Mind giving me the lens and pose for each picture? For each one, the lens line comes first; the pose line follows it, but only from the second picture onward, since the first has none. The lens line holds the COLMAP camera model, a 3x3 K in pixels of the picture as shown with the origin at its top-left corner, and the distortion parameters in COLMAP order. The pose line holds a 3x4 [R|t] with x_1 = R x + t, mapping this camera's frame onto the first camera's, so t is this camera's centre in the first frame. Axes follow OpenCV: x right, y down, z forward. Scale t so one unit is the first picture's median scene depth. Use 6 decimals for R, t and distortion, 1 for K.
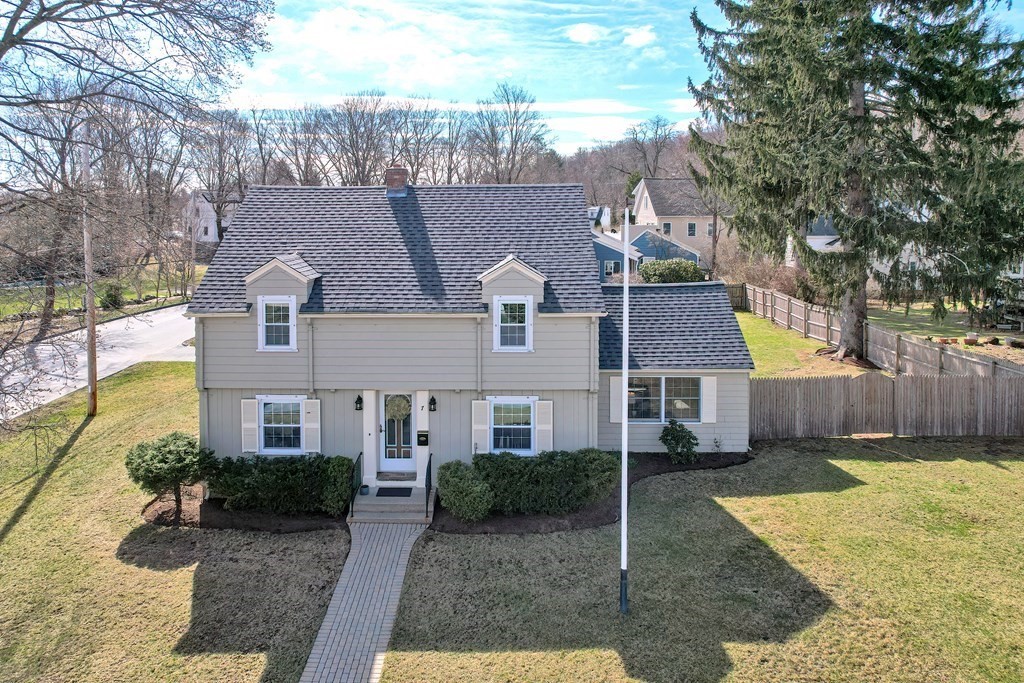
lens RADIAL K [[665.7, 0, 479.7], [0, 665.7, 248.6], [0, 0, 1]] dist [-0.031571, 0.006189]
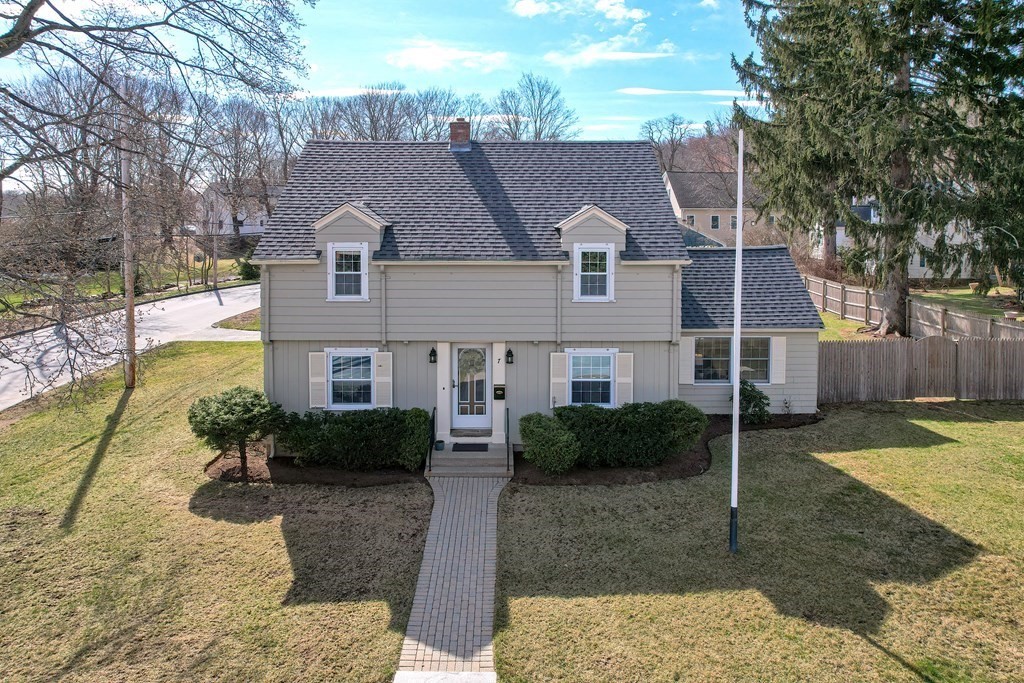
lens RADIAL K [[664.5, 0, 510.1], [0, 664.5, 257.9], [0, 0, 1]] dist [-0.036259, 0.017623]
pose [[0.999469, 0.003734, 0.032372, -0.103789], [-0.004019, 0.999954, 0.008725, 0.083650], [-0.032338, -0.008850, 0.999438, 0.037745]]
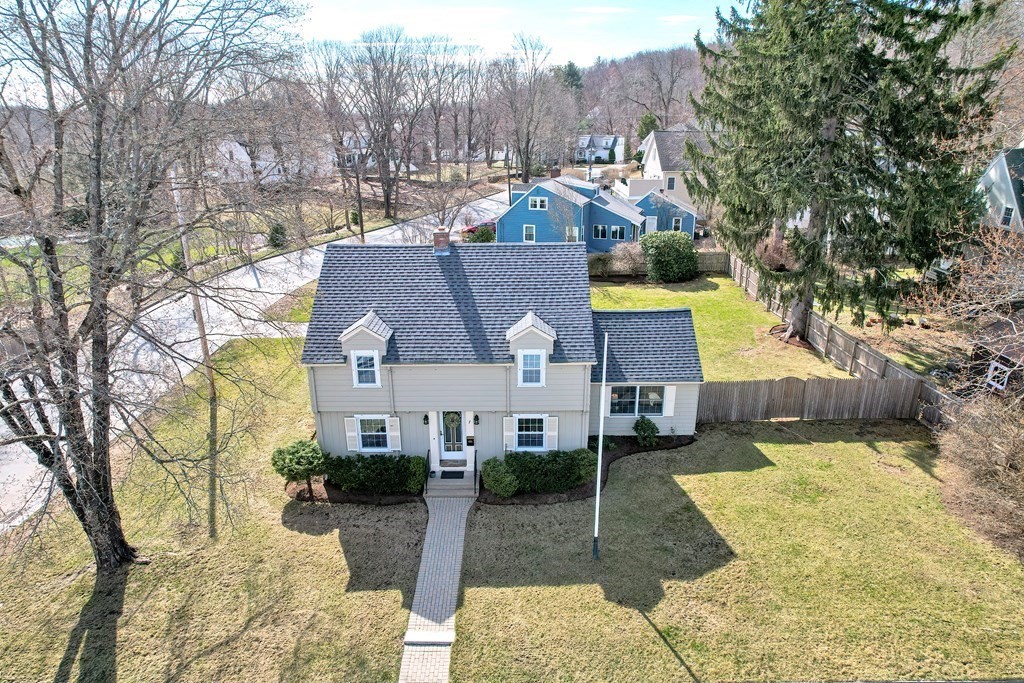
lens RADIAL K [[625.6, 0, 515.2], [0, 625.6, 353.2], [0, 0, 1]] dist [-0.036522, 0.003519]
pose [[0.999658, -0.009338, 0.024425, -0.017733], [0.001585, 0.953989, 0.299838, -0.325217], [-0.026101, -0.299697, 0.953677, -0.278843]]
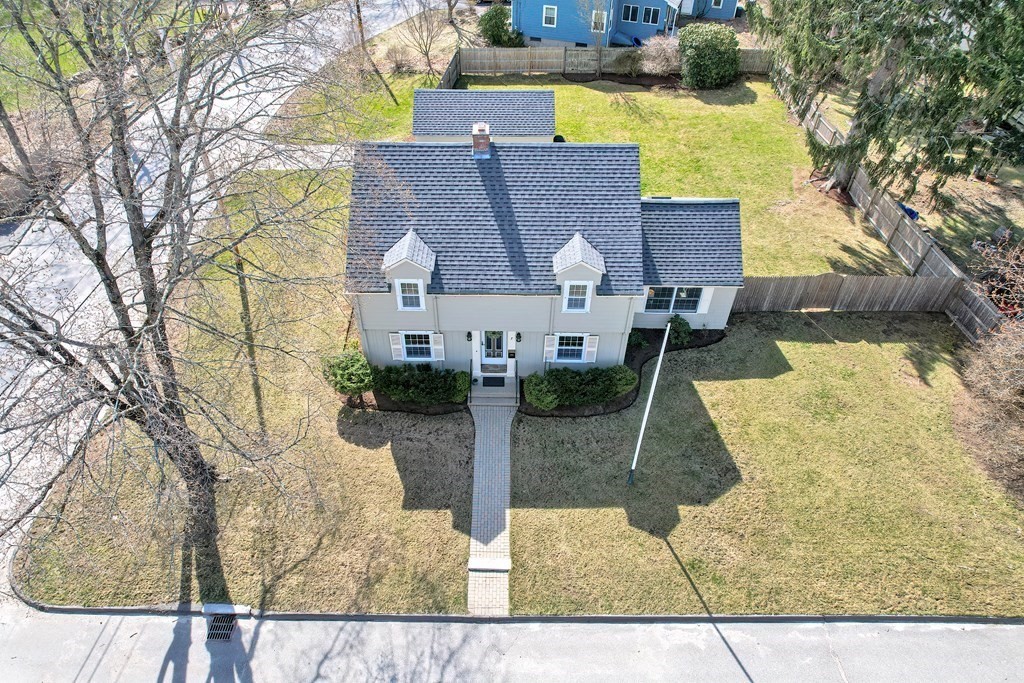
lens RADIAL K [[632.5, 0, 501.5], [0, 632.5, 340.7], [0, 0, 1]] dist [-0.037260, -0.001065]
pose [[0.999912, -0.000871, 0.013244, -0.130705], [-0.007870, 0.764602, 0.644455, -0.689800], [-0.010688, -0.644502, 0.764528, -0.095031]]
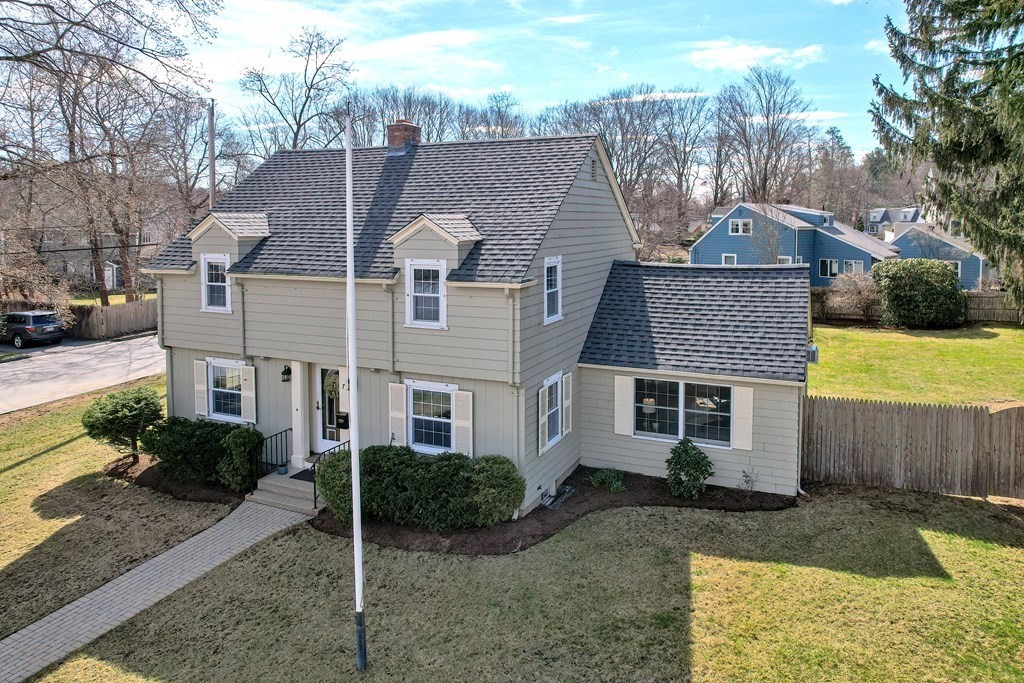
lens RADIAL K [[664.7, 0, 555.5], [0, 664.7, 265.2], [0, 0, 1]] dist [-0.043686, 0.030206]
pose [[0.935252, 0.028531, -0.352831, 0.492885], [-0.022181, 0.999511, 0.022028, 0.055135], [0.353287, -0.012776, 0.935428, 0.286124]]
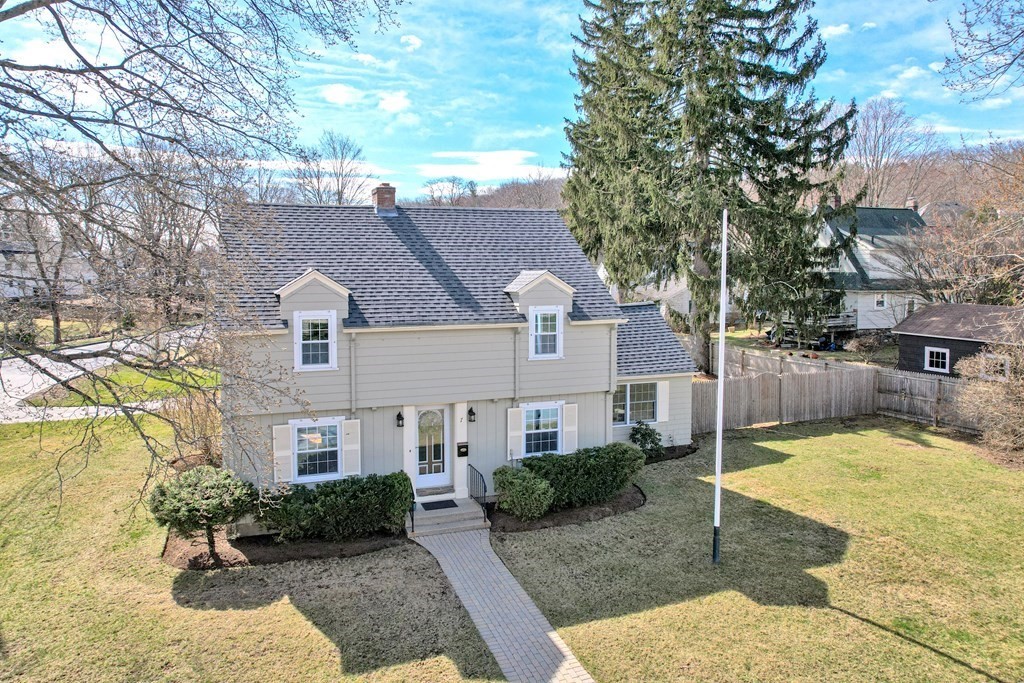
lens RADIAL K [[648.7, 0, 482.3], [0, 648.7, 322.5], [0, 0, 1]] dist [-0.036050, 0.002319]
pose [[0.941260, -0.025812, 0.336694, -0.393792], [0.017155, 0.999442, 0.028663, 0.065181], [-0.337246, -0.021203, 0.941178, 0.063066]]
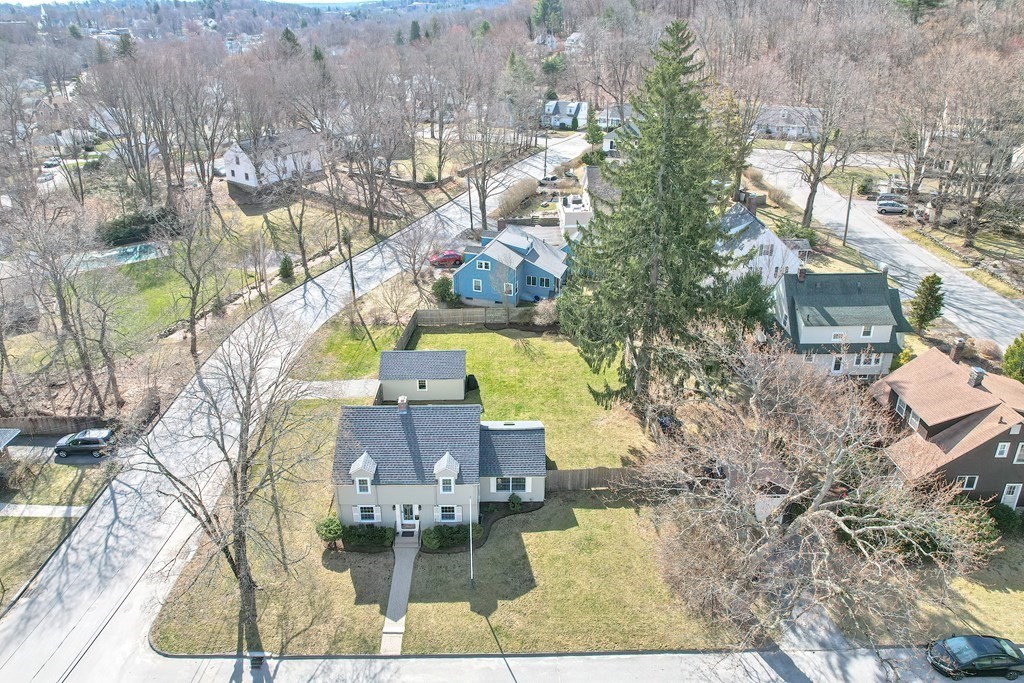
lens RADIAL K [[647.0, 0, 495.3], [0, 647.0, 243.3], [0, 0, 1]] dist [-0.034166, -0.001047]
pose [[0.999815, -0.013073, 0.014126, 0.234738], [0.008436, 0.957332, 0.288867, -1.684980], [-0.017300, -0.288694, 0.957265, -1.353734]]
